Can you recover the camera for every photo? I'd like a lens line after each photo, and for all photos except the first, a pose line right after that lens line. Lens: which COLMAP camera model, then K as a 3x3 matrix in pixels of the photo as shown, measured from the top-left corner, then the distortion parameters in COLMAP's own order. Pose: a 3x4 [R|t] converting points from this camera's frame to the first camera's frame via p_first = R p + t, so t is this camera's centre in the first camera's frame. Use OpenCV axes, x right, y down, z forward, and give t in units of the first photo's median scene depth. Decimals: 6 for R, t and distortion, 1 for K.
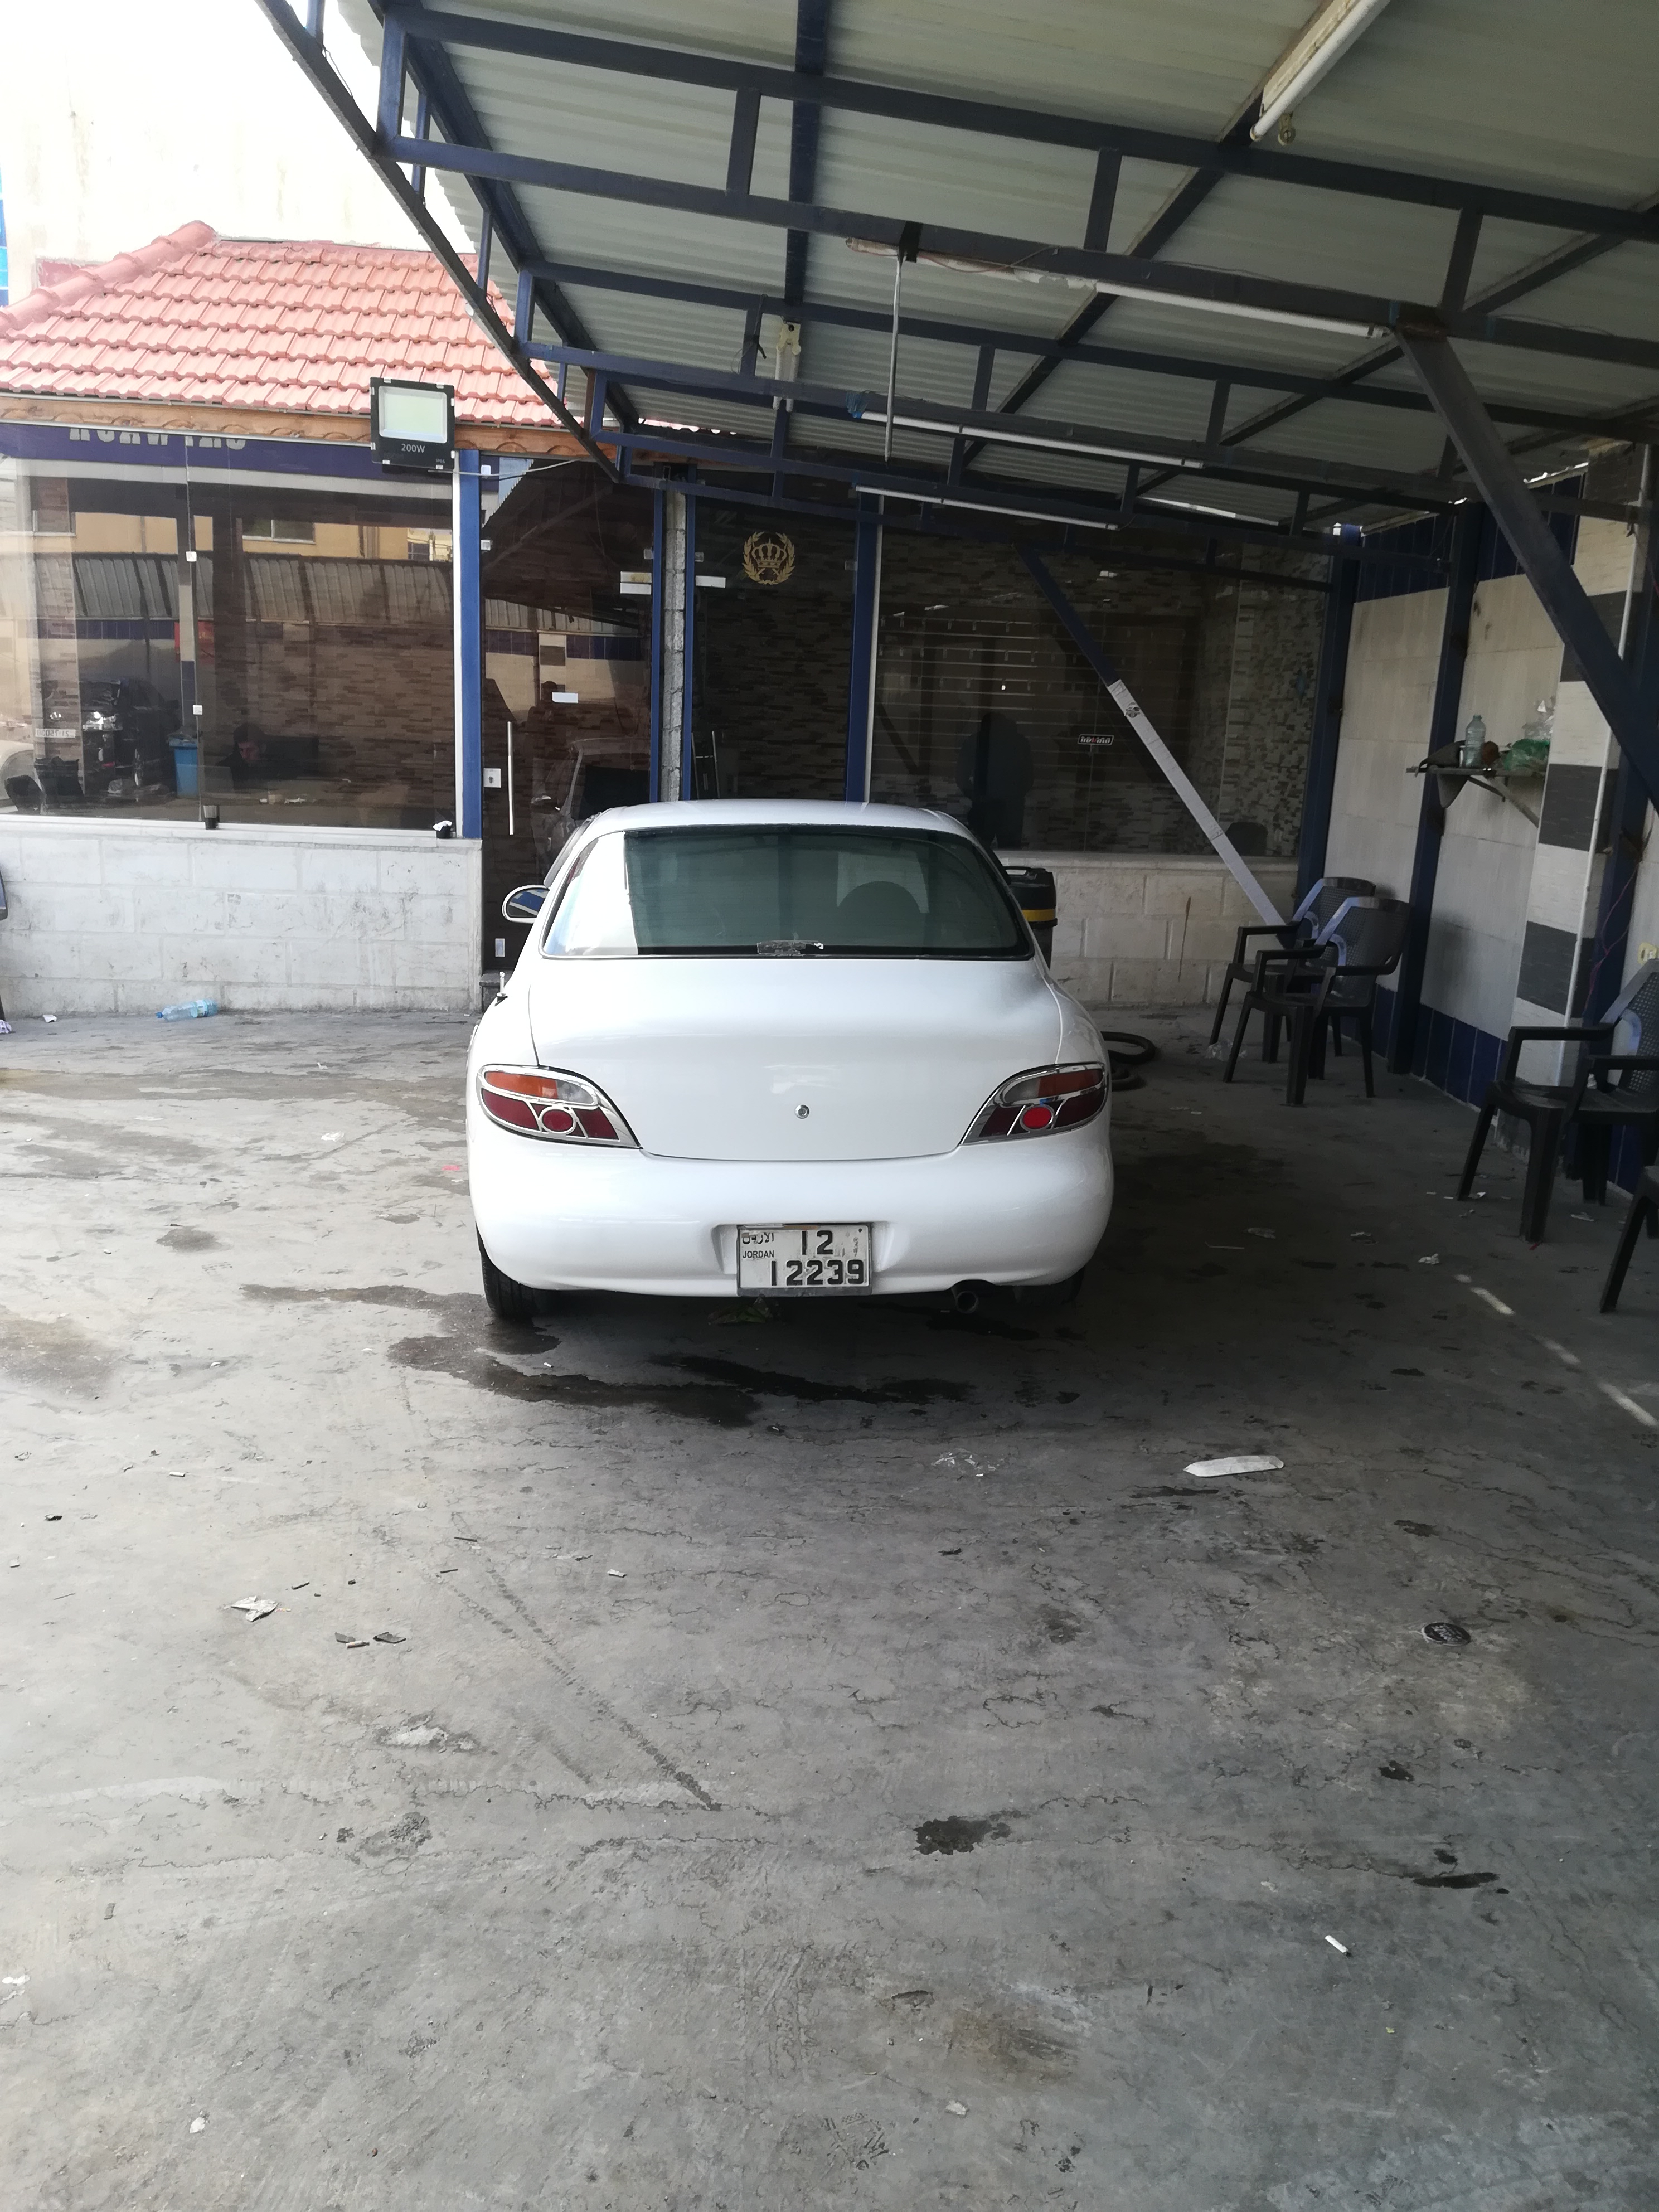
lens RADIAL K [[1697.4, 0, 819.7], [0, 1697.4, 1120.1], [0, 0, 1]] dist [0.067528, -0.085656]
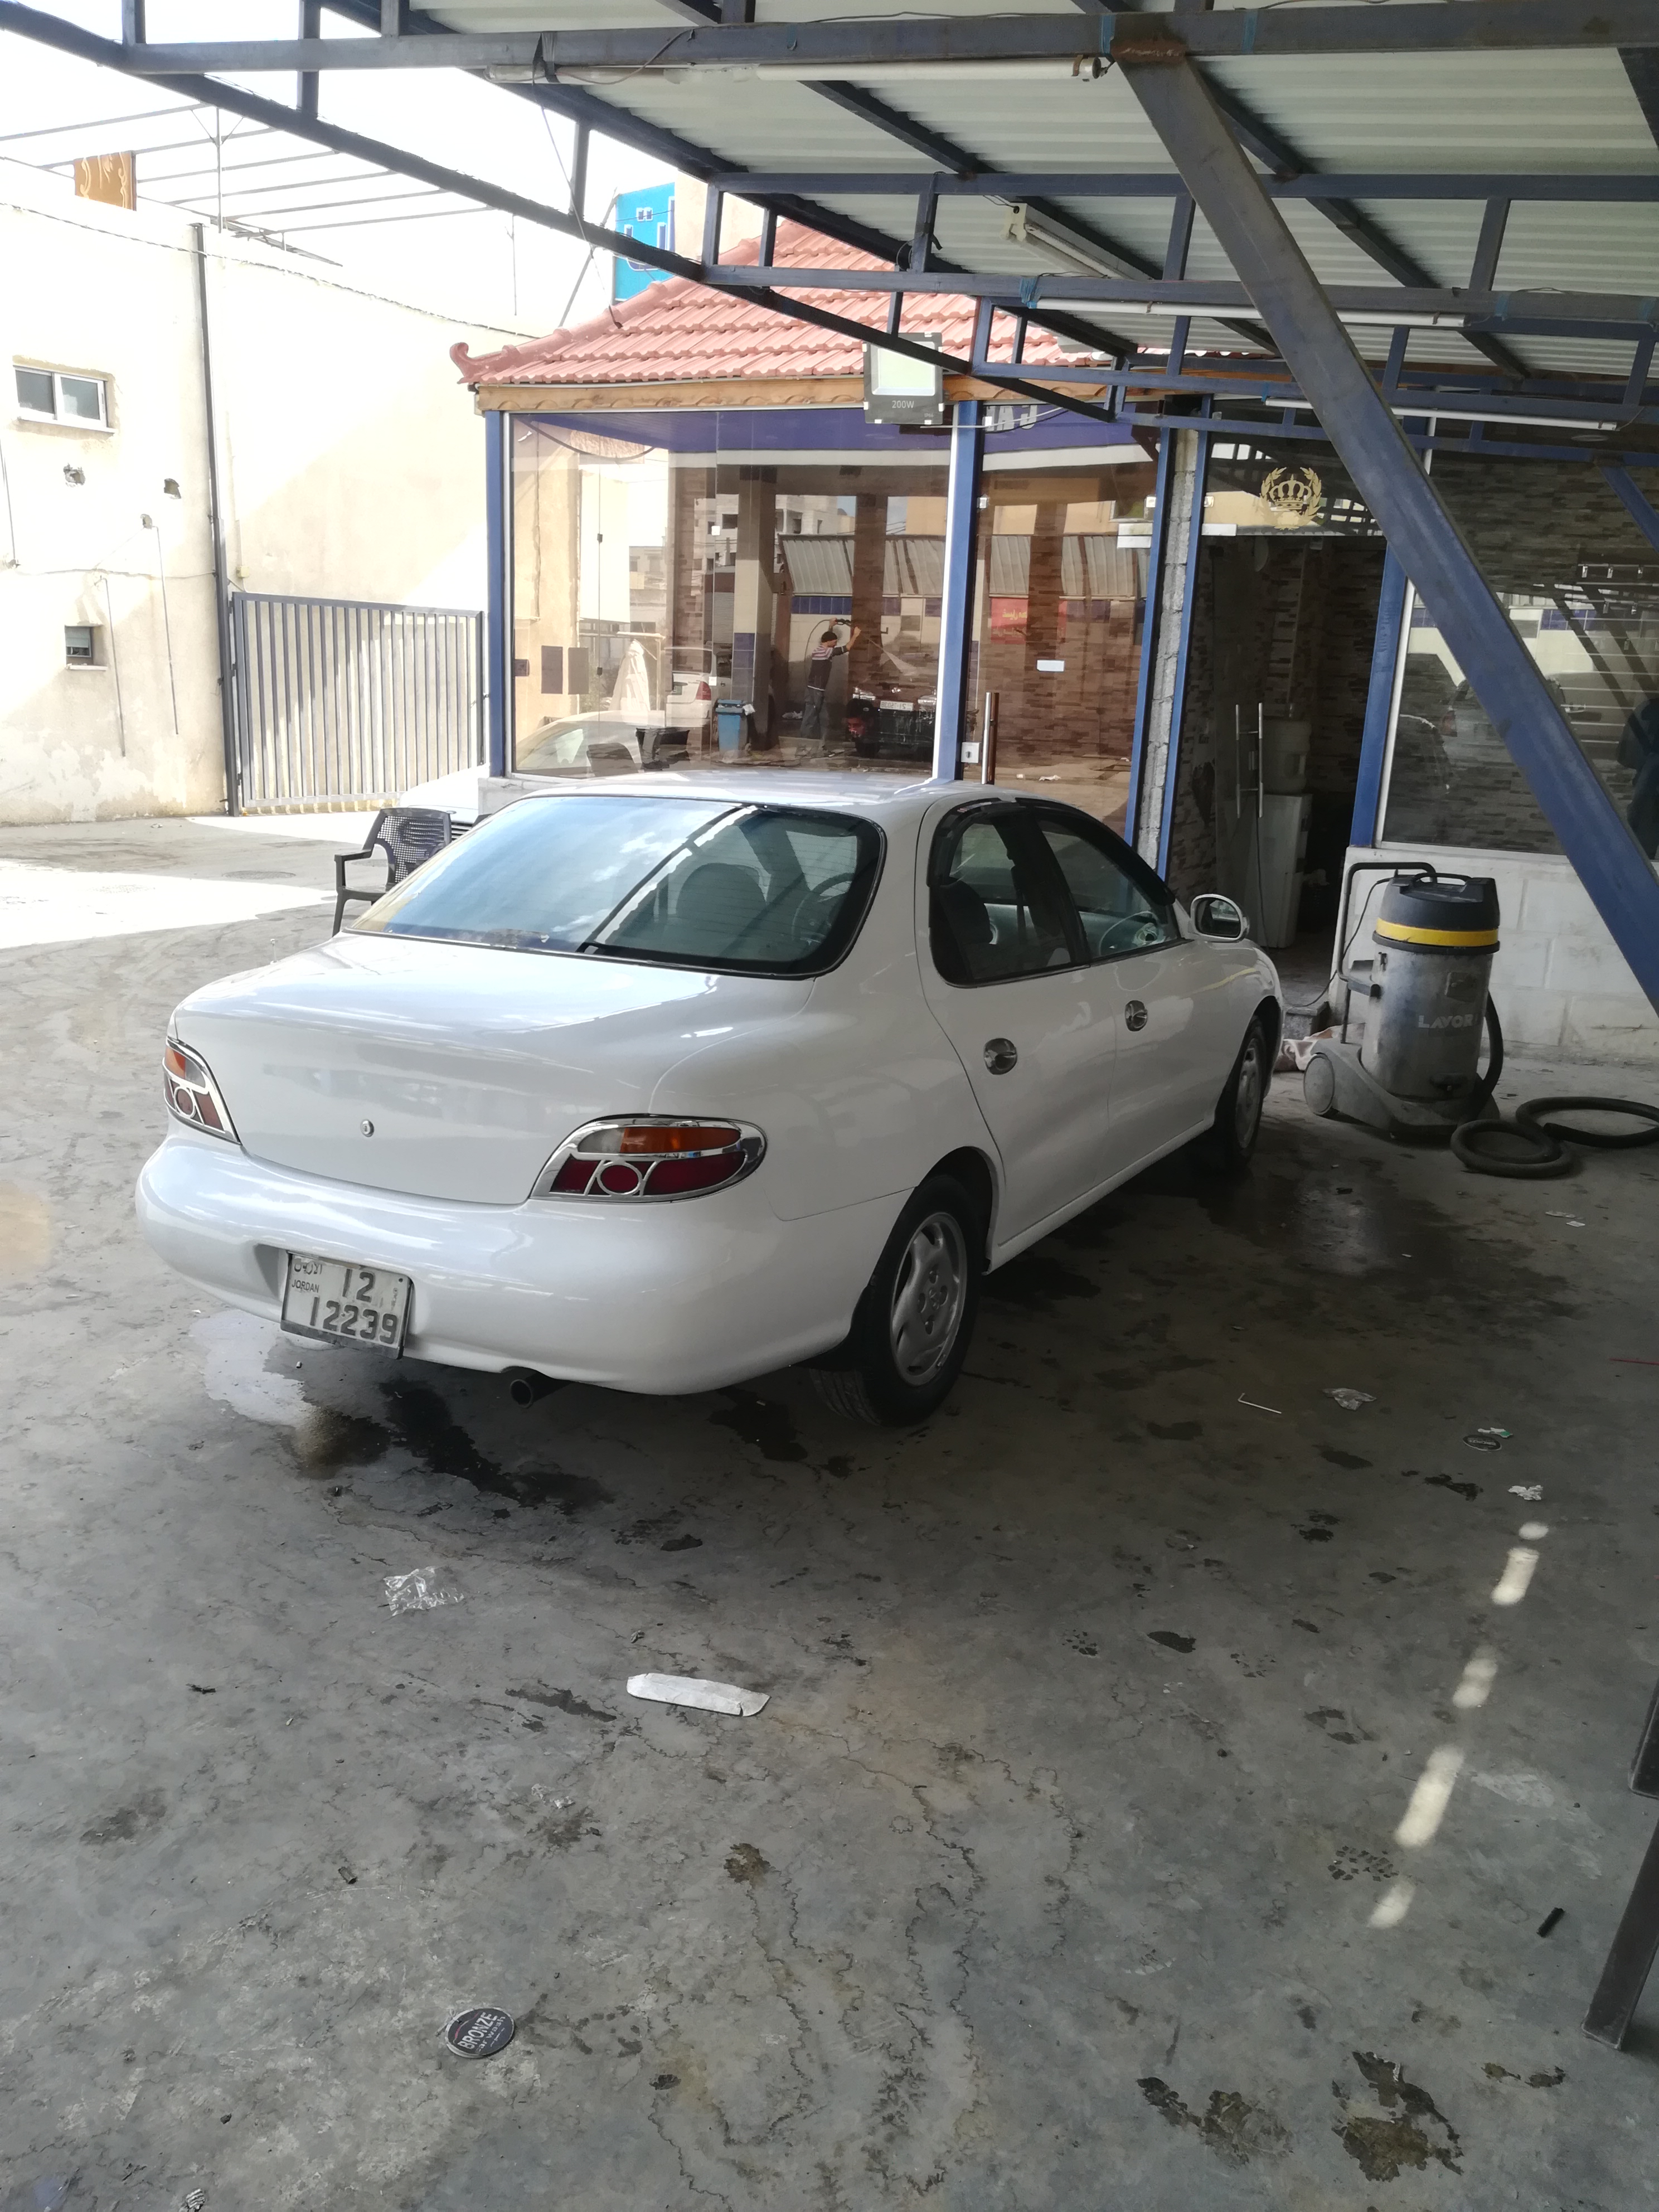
lens RADIAL K [[1697.4, 0, 819.7], [0, 1697.4, 1120.1], [0, 0, 1]] dist [0.067528, -0.085656]
pose [[0.844565, 0.134367, -0.518319, 0.608164], [-0.129747, 0.990509, 0.045362, -0.075876], [0.519495, 0.028940, 0.853983, 0.385337]]
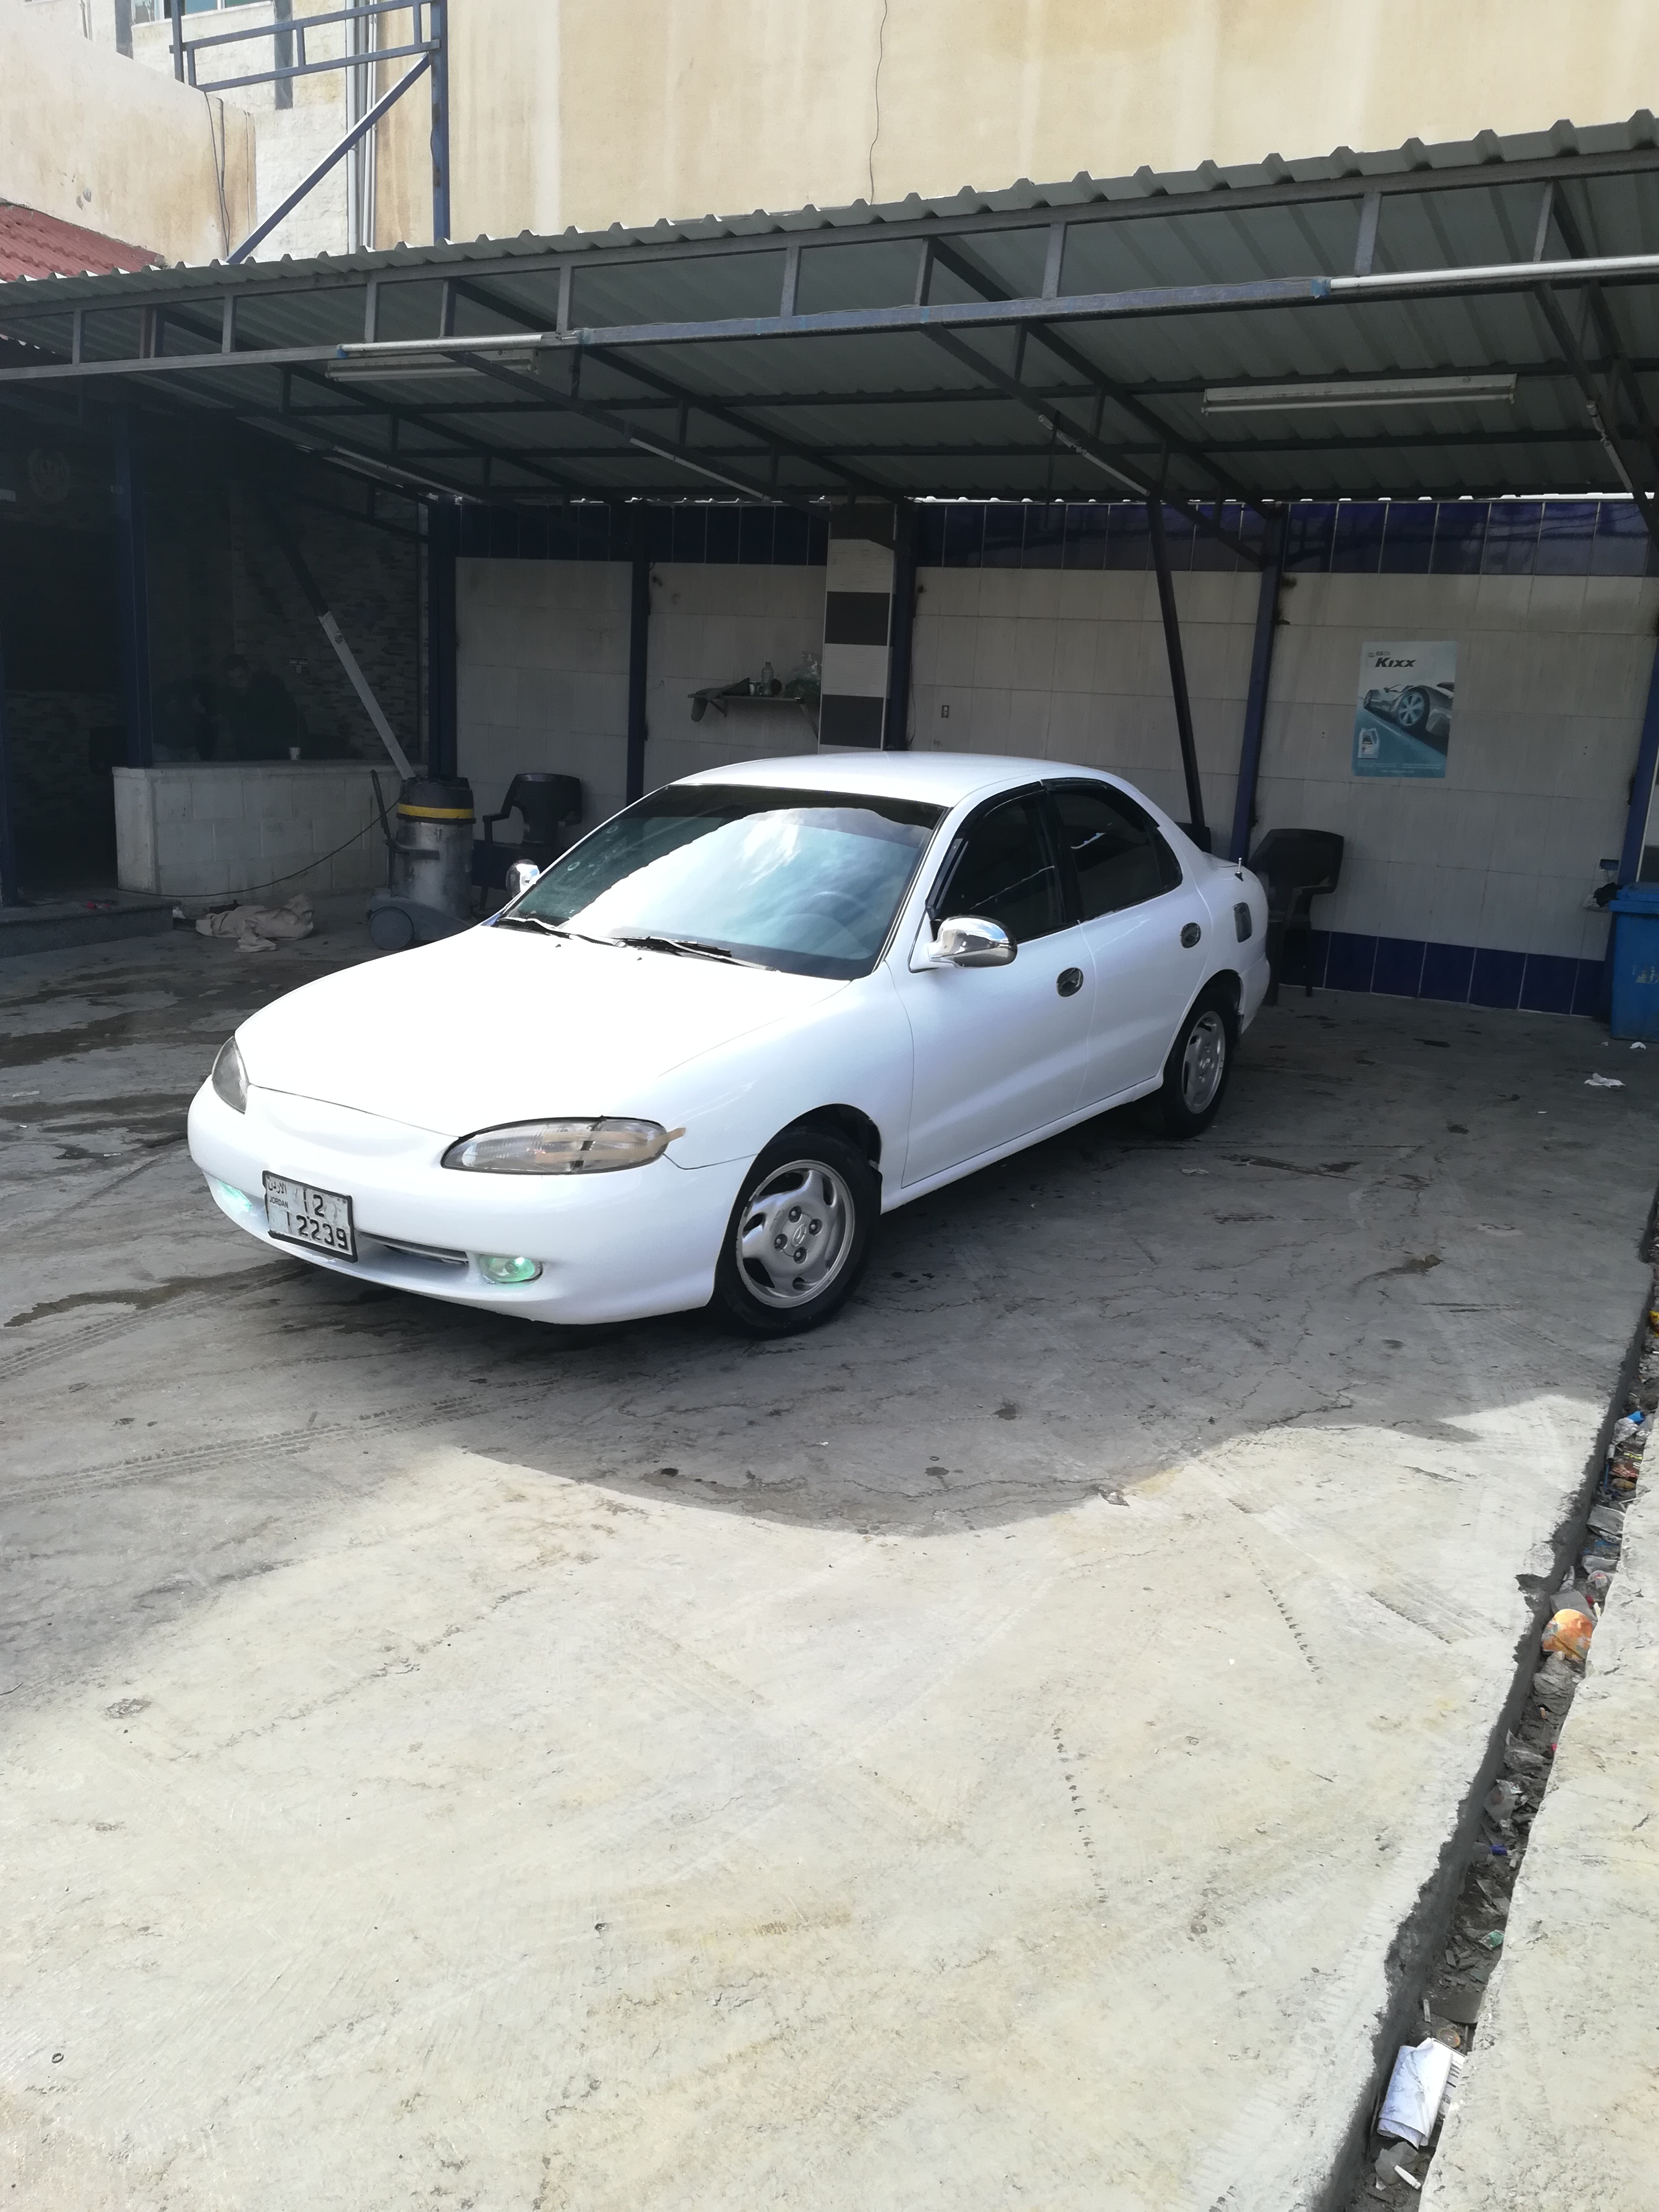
lens RADIAL K [[1697.4, 0, 819.7], [0, 1697.4, 1120.1], [0, 0, 1]] dist [0.067528, -0.085656]
pose [[0.517737, -0.217376, 0.827464, -1.675116], [0.163895, 0.974470, 0.153447, -0.104923], [-0.839694, 0.056172, 0.540146, 0.256671]]
